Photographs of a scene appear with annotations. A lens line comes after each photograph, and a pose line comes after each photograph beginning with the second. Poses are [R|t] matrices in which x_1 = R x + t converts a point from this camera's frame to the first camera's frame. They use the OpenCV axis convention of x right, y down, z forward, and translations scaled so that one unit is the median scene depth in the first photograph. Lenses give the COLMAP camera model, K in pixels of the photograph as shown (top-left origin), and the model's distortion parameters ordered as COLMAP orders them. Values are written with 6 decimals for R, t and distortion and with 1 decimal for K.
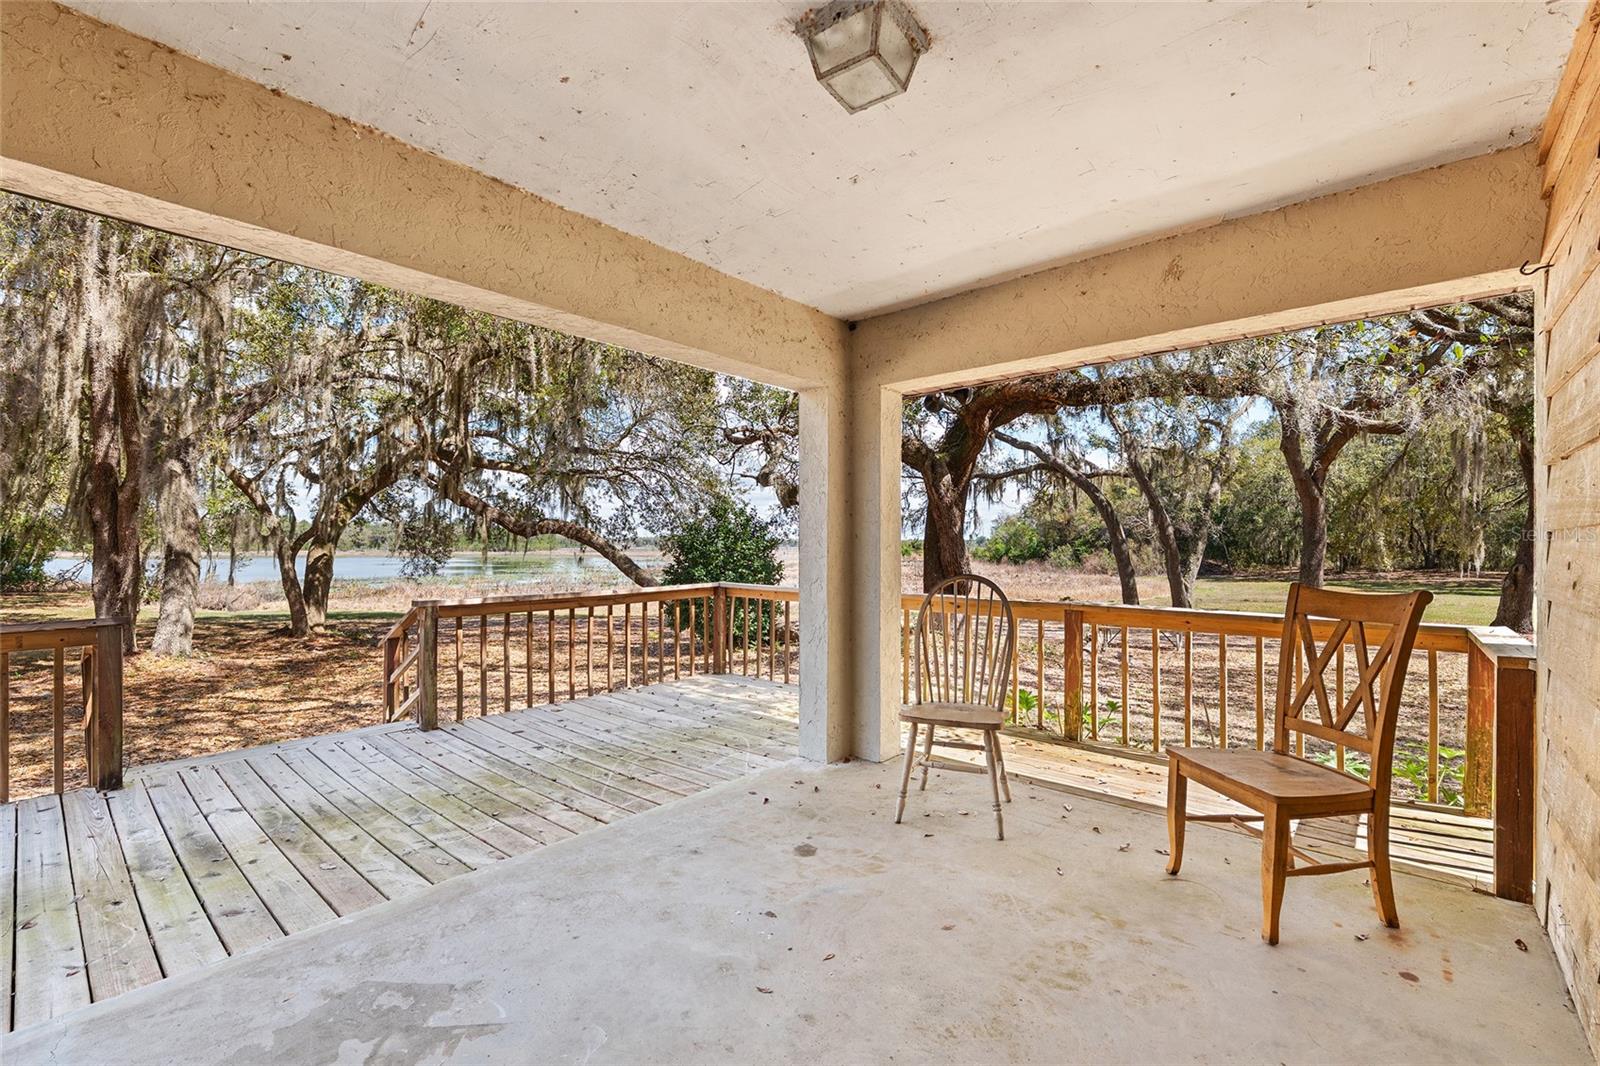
lens RADIAL K [[678.7, 0, 793.8], [0, 678.7, 538.6], [0, 0, 1]] dist [-0.008780, 0.000583]
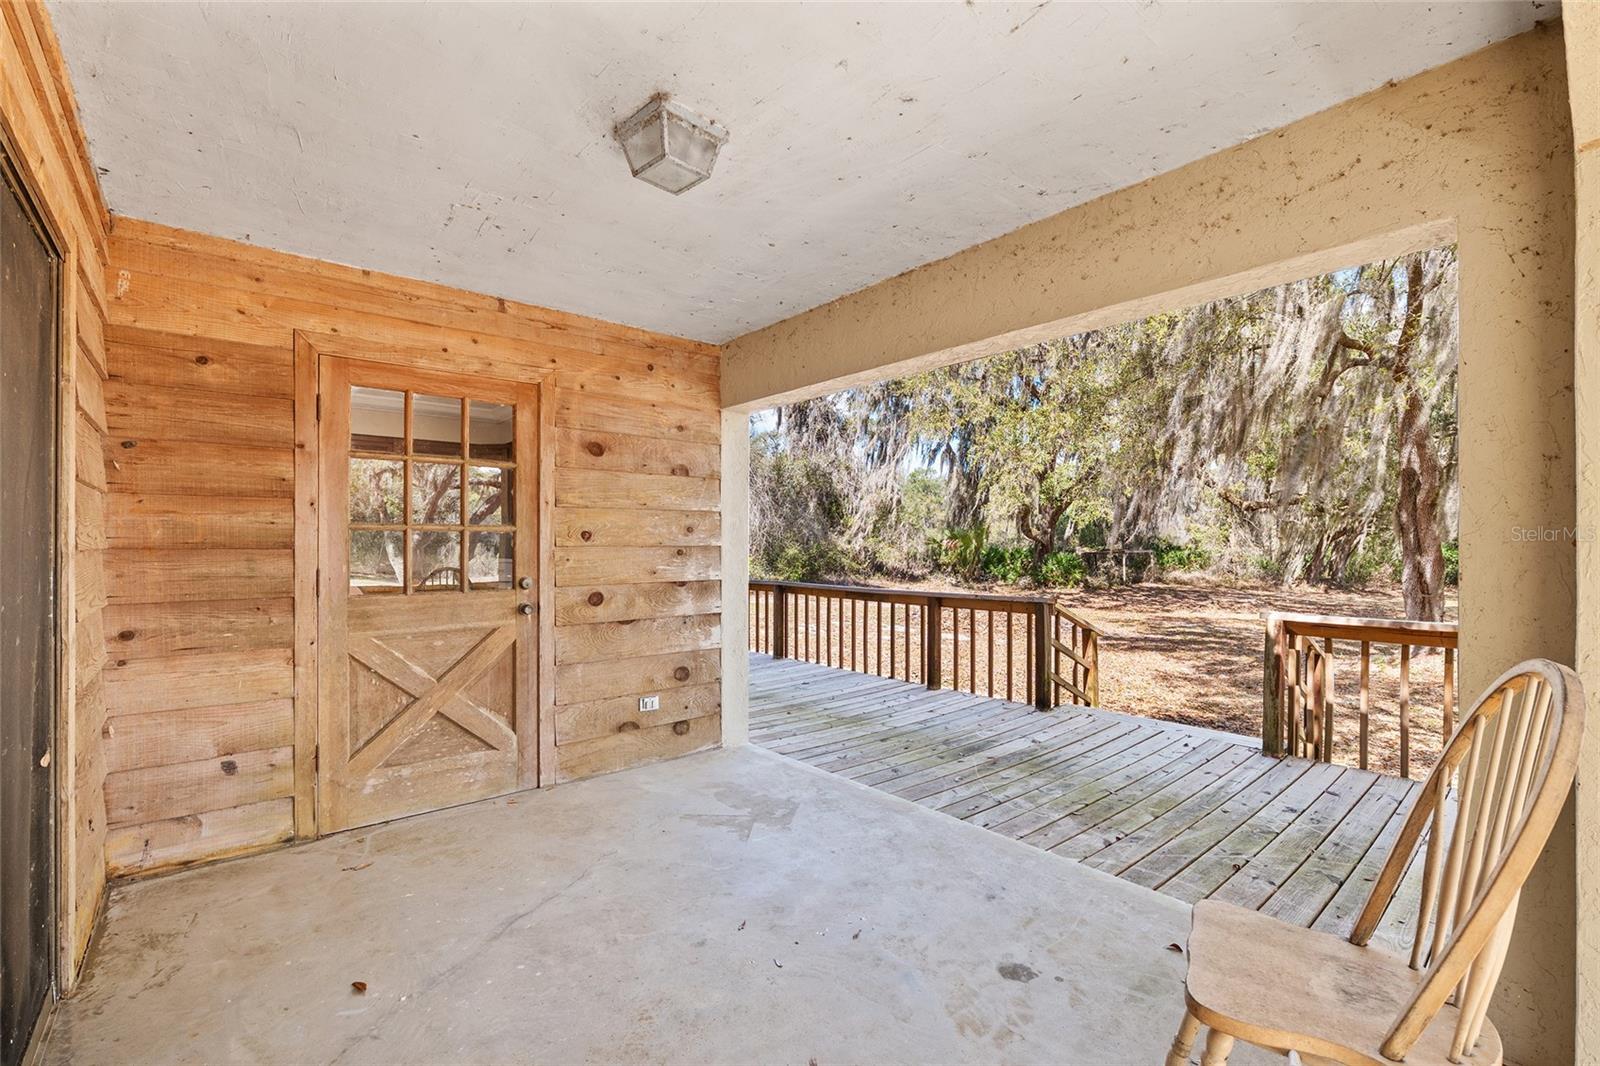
lens RADIAL K [[692.7, 0, 796.3], [0, 692.7, 540.5], [0, 0, 1]] dist [-0.002610, -0.000005]
pose [[-0.138464, -0.005478, -0.990352, 0.147766], [0.011489, 0.999909, -0.007137, -0.001870], [0.990301, -0.012366, -0.138389, 0.160134]]
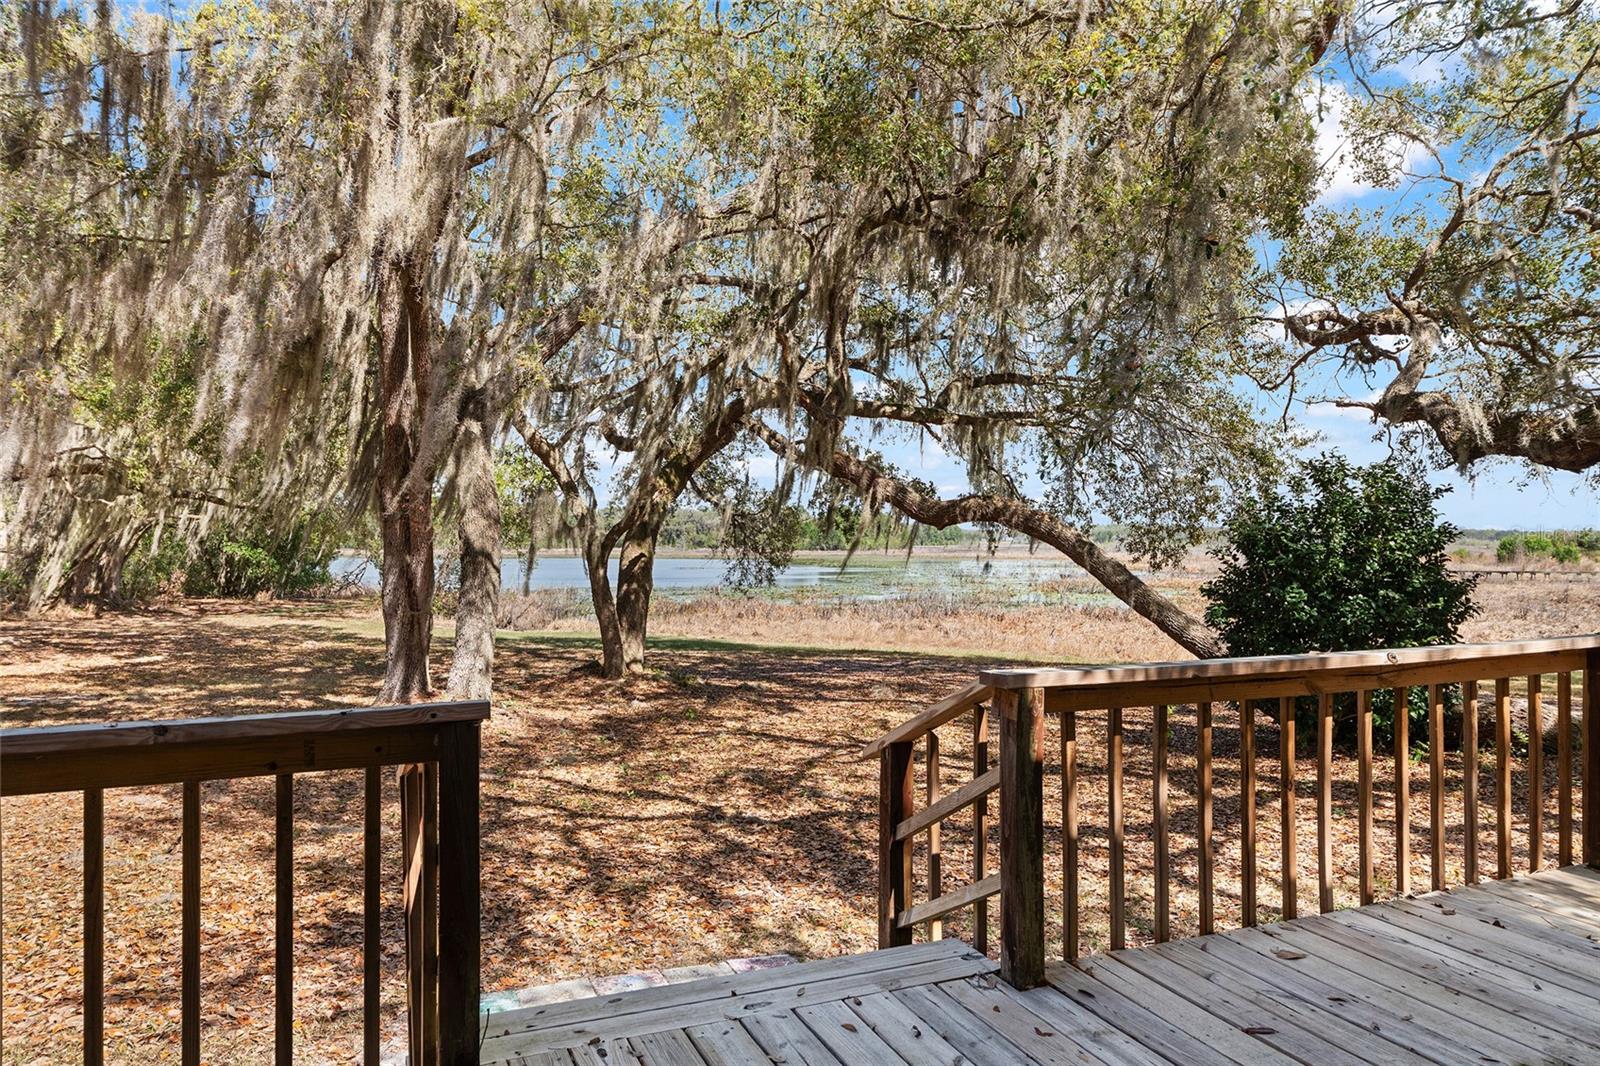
lens RADIAL K [[1095.0, 0, 801.2], [0, 1095.0, 536.1], [0, 0, 1]] dist [0.002342, 0.001499]
pose [[0.907802, -0.000989, -0.419397, -0.121115], [0.003284, 0.999983, 0.004749, 0.000634], [0.419385, -0.005689, 0.907790, 0.104408]]
